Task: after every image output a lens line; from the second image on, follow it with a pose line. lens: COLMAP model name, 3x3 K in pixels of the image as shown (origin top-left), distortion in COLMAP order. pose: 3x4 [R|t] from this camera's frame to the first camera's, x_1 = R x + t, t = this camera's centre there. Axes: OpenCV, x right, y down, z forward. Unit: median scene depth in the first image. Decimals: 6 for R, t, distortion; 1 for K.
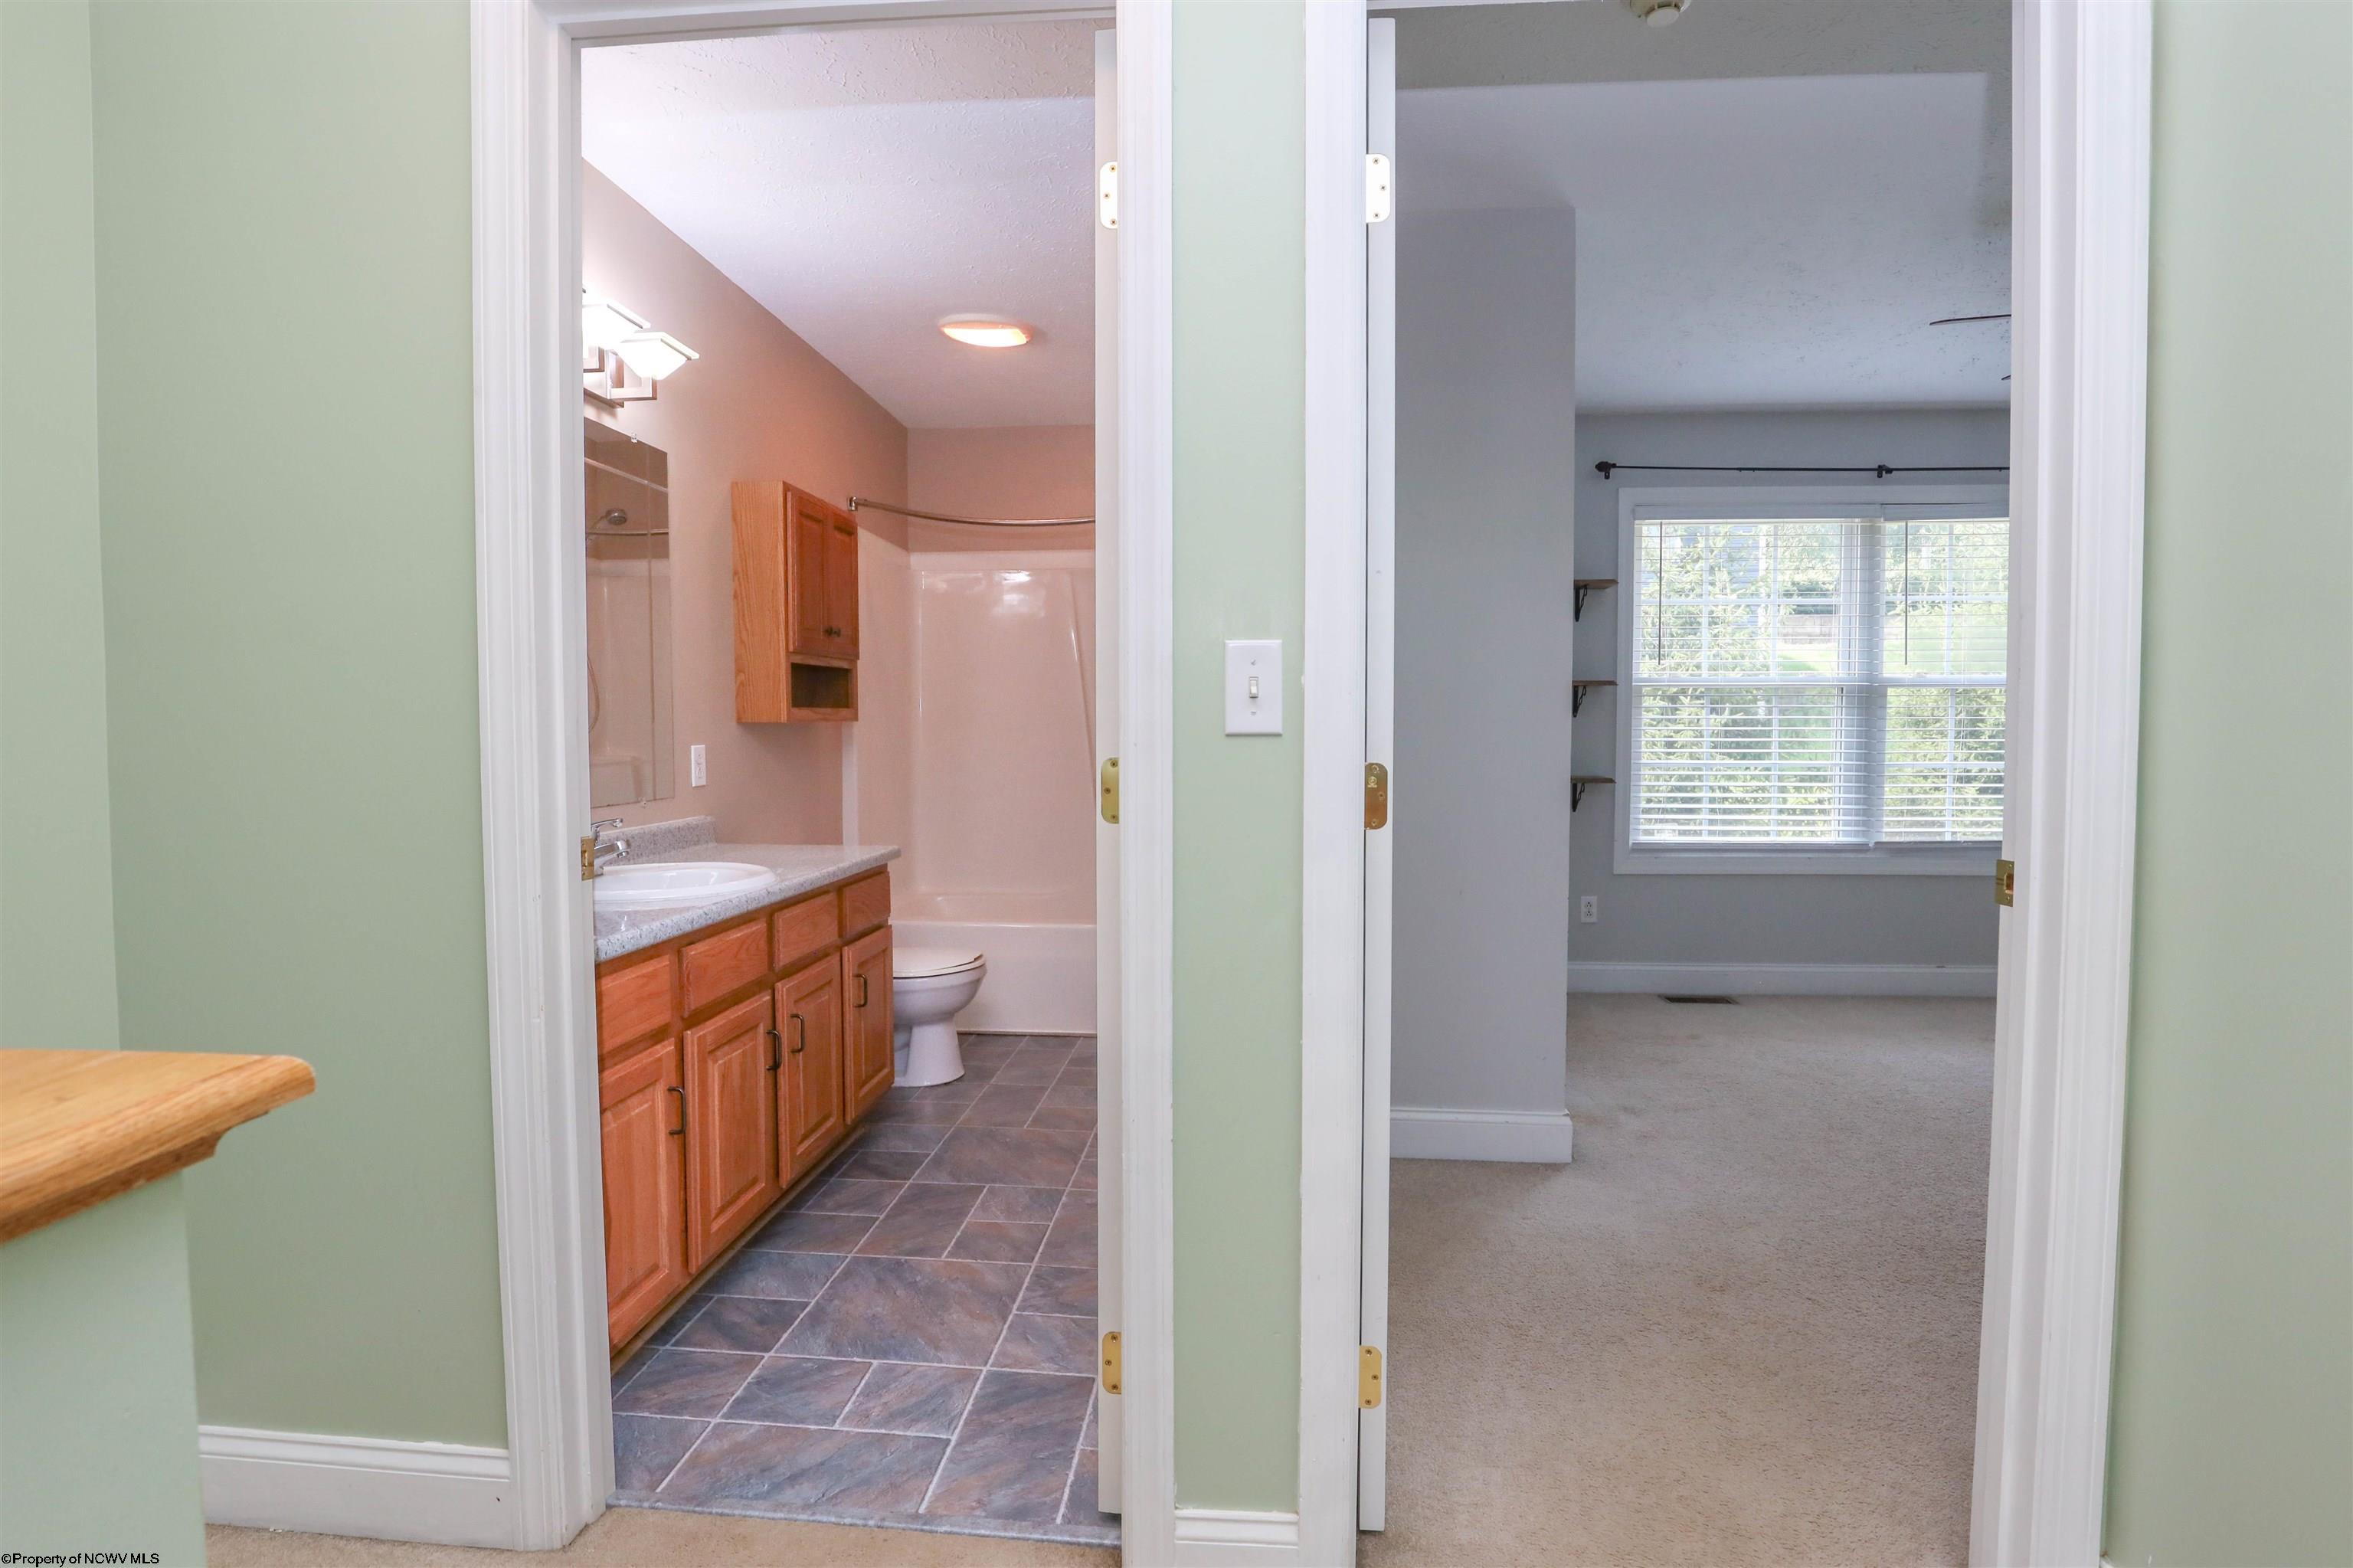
lens RADIAL K [[1110.4, 0, 1180.8], [0, 1110.4, 769.3], [0, 0, 1]] dist [-0.026917, 0.000362]
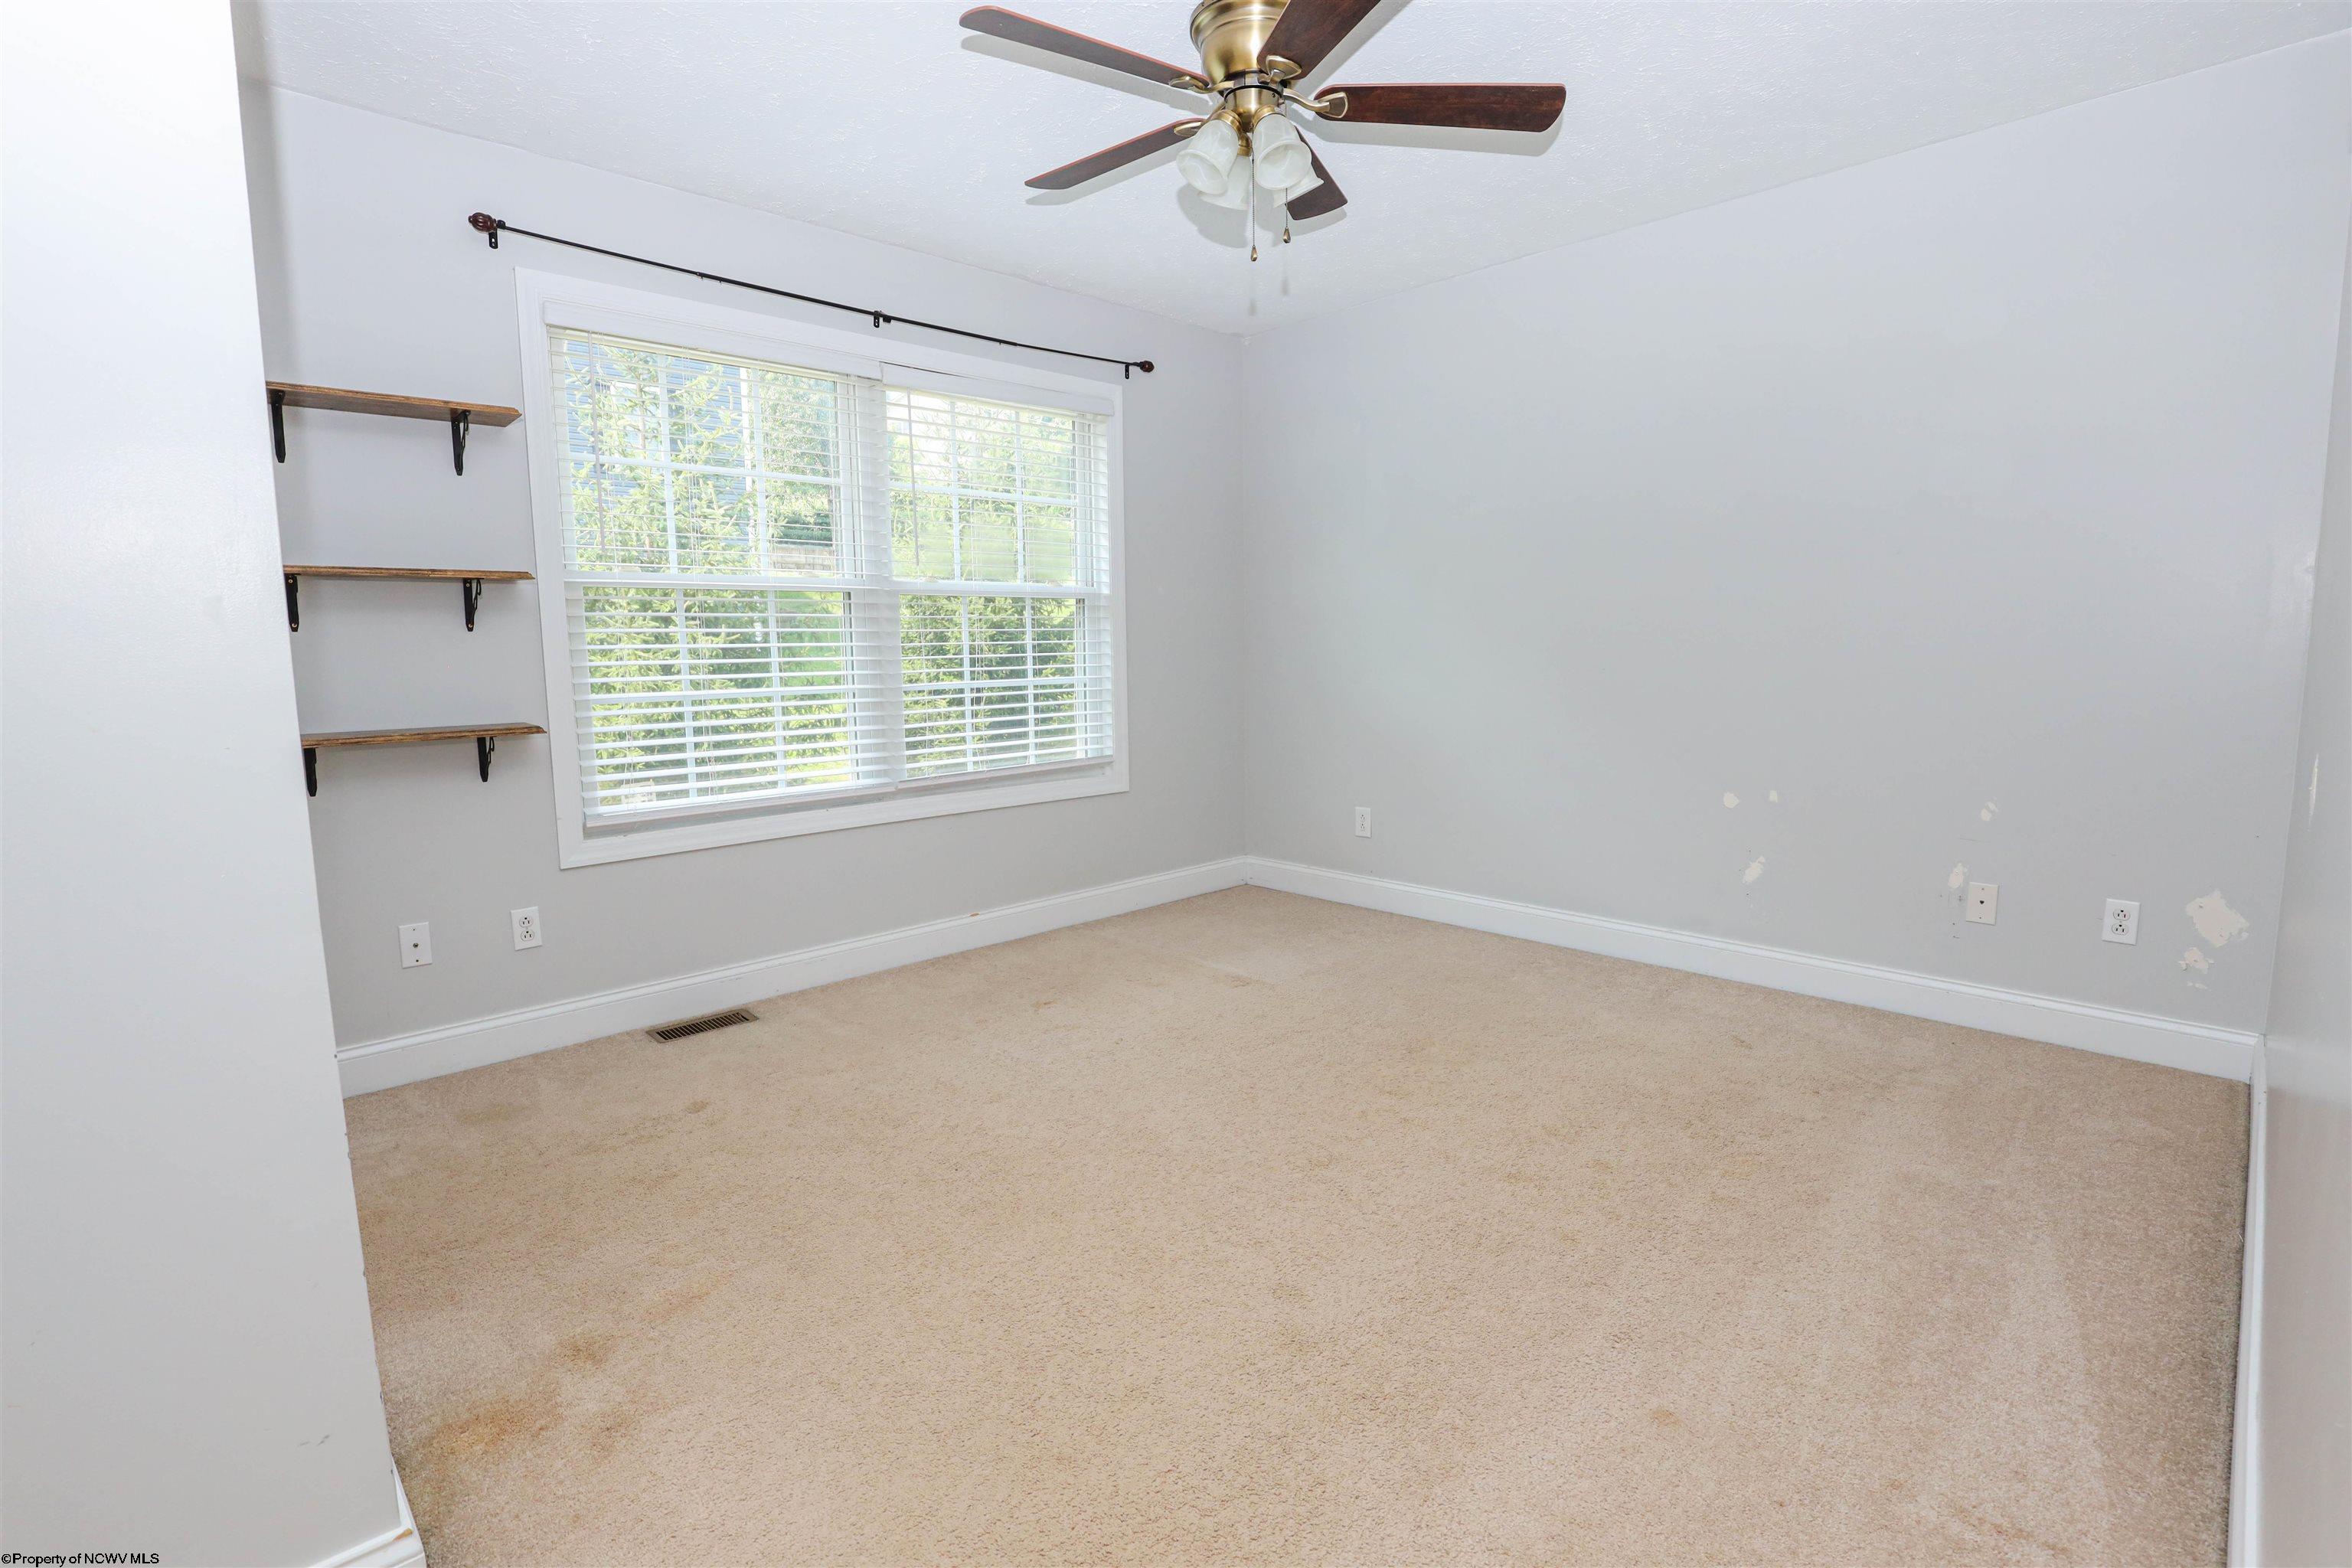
lens RADIAL K [[1081.0, 0, 1176.0], [0, 1081.0, 784.0], [0, 0, 1]] dist [-0.029012, 0.000112]
pose [[0.659174, -0.104055, 0.744756, 0.162065], [0.040604, 0.993860, 0.102921, -0.007337], [-0.750893, -0.037603, 0.659352, 0.302793]]
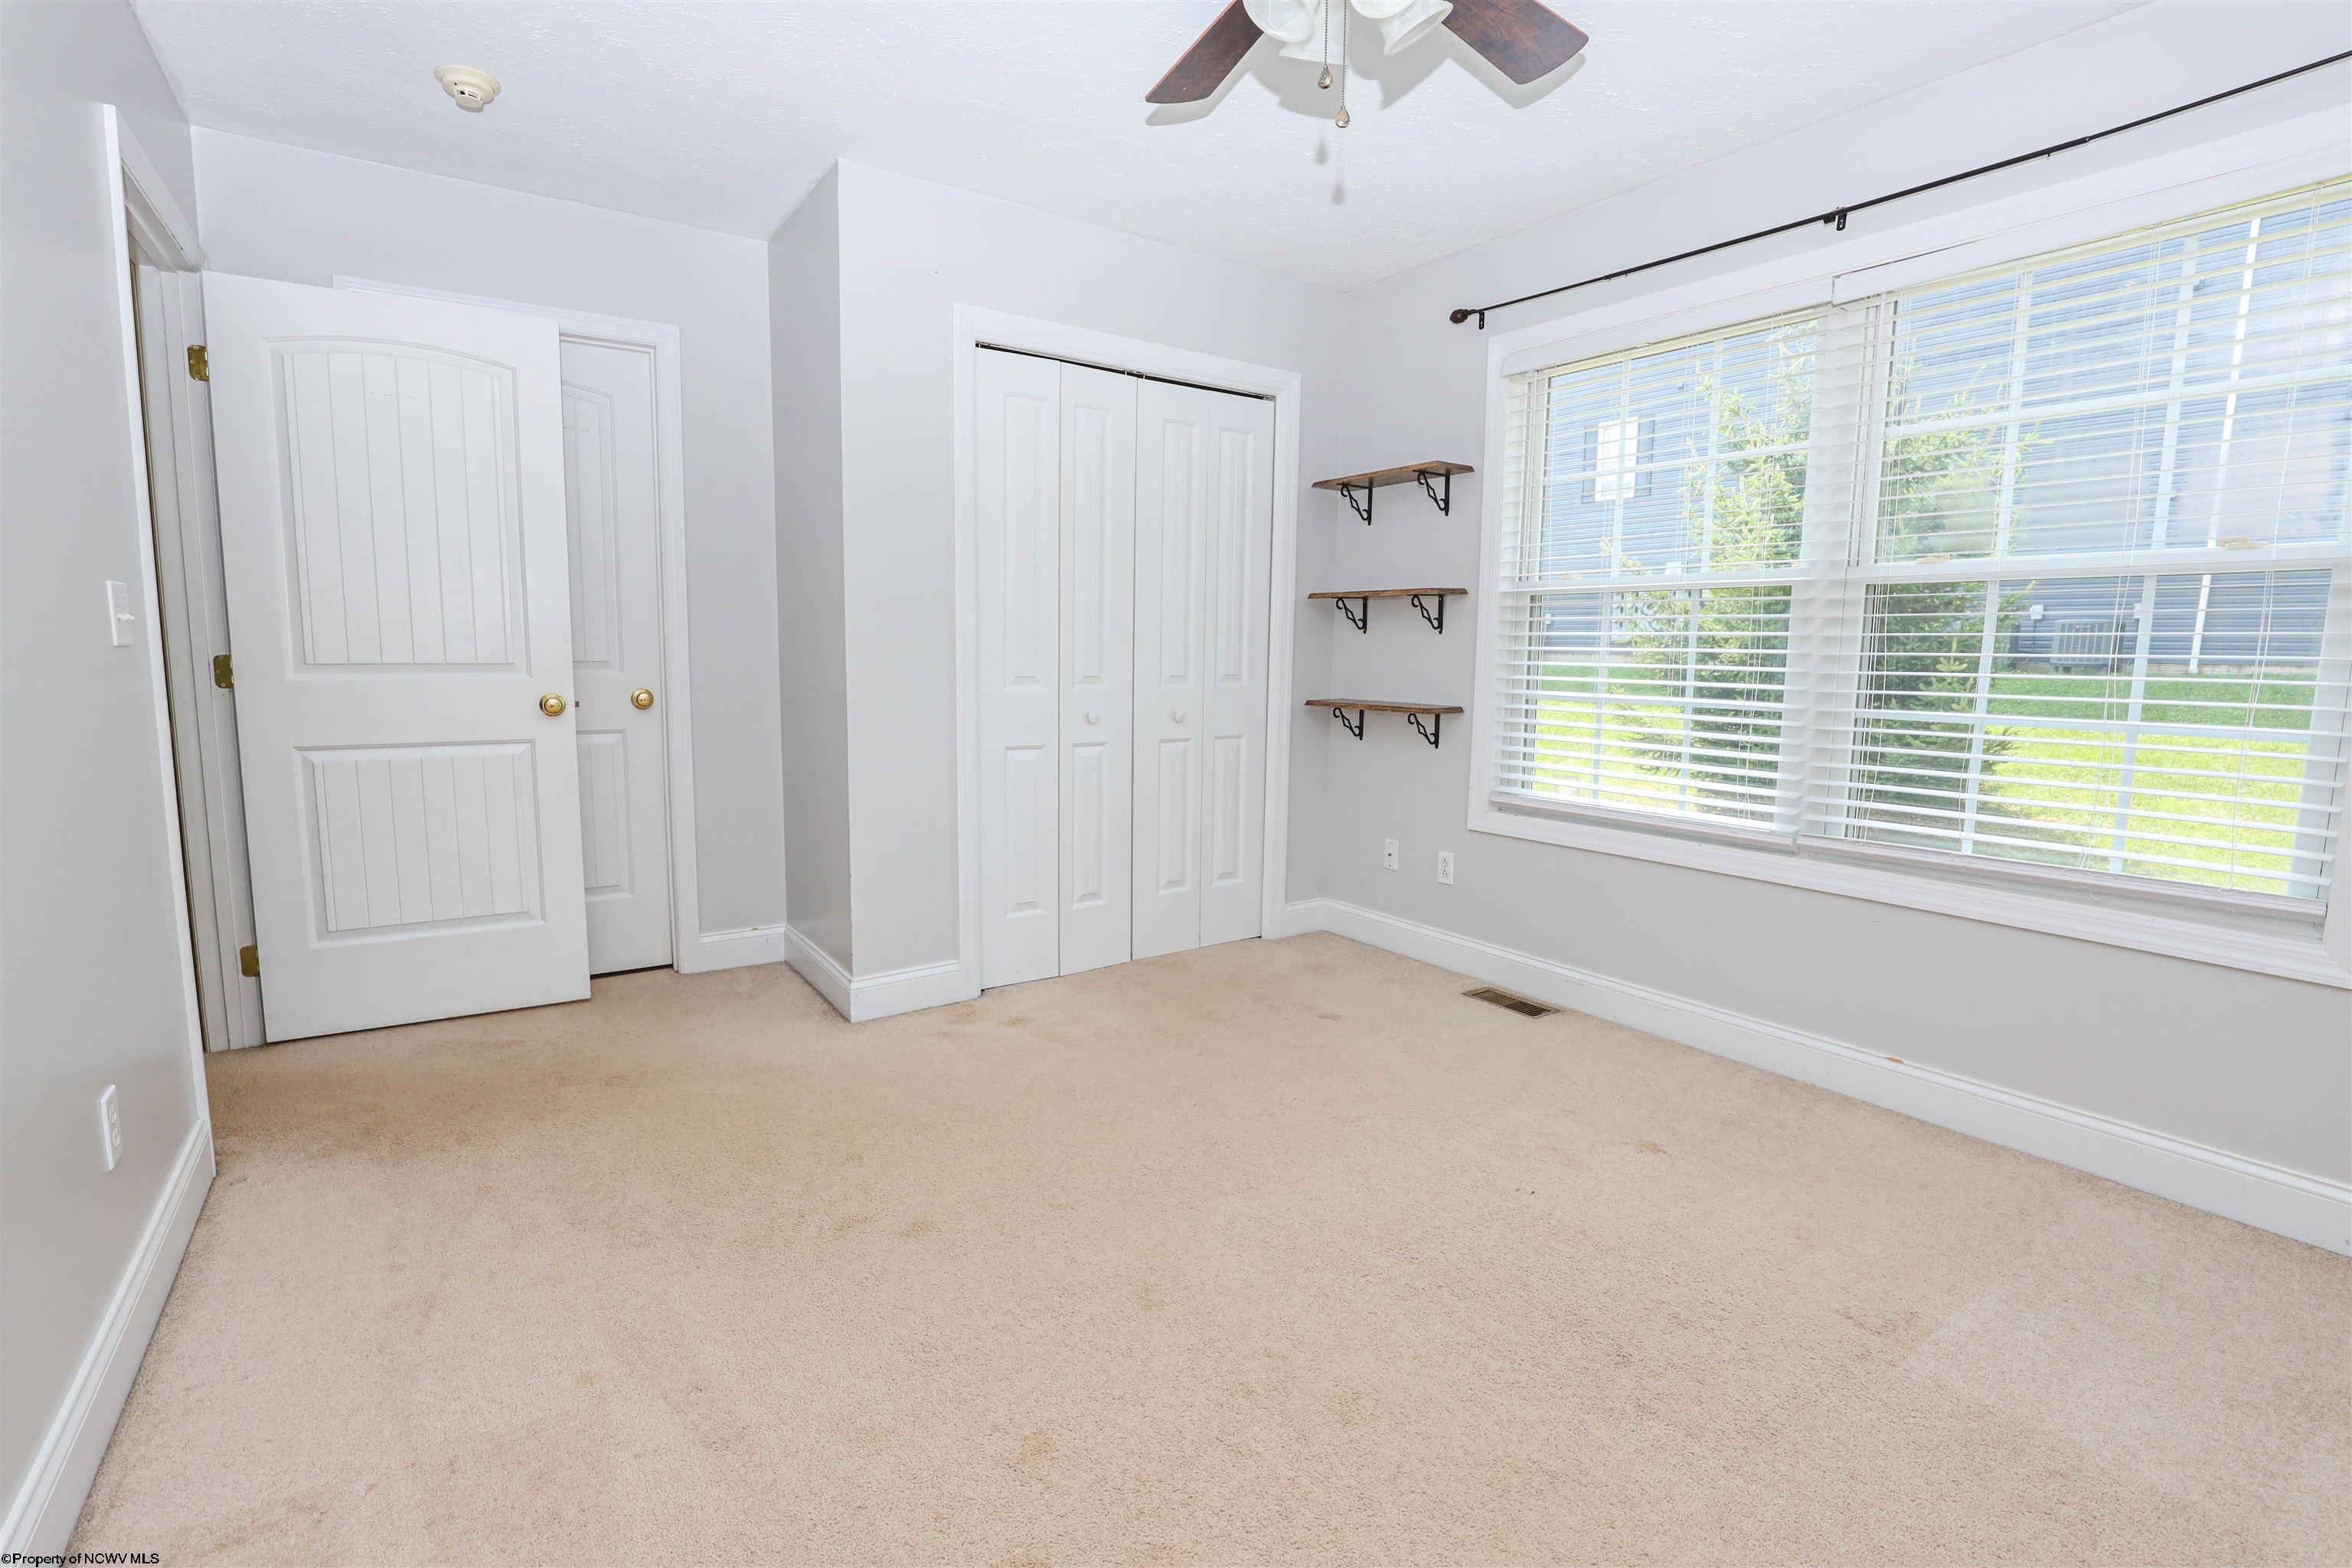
lens RADIAL K [[1081.0, 0, 1176.0], [0, 1081.0, 784.0], [0, 0, 1]] dist [-0.029012, 0.000112]
pose [[0.634984, 0.104565, -0.765416, 0.859304], [-0.042659, 0.994032, 0.100407, -0.008288], [0.771346, -0.031105, 0.635655, 0.335518]]
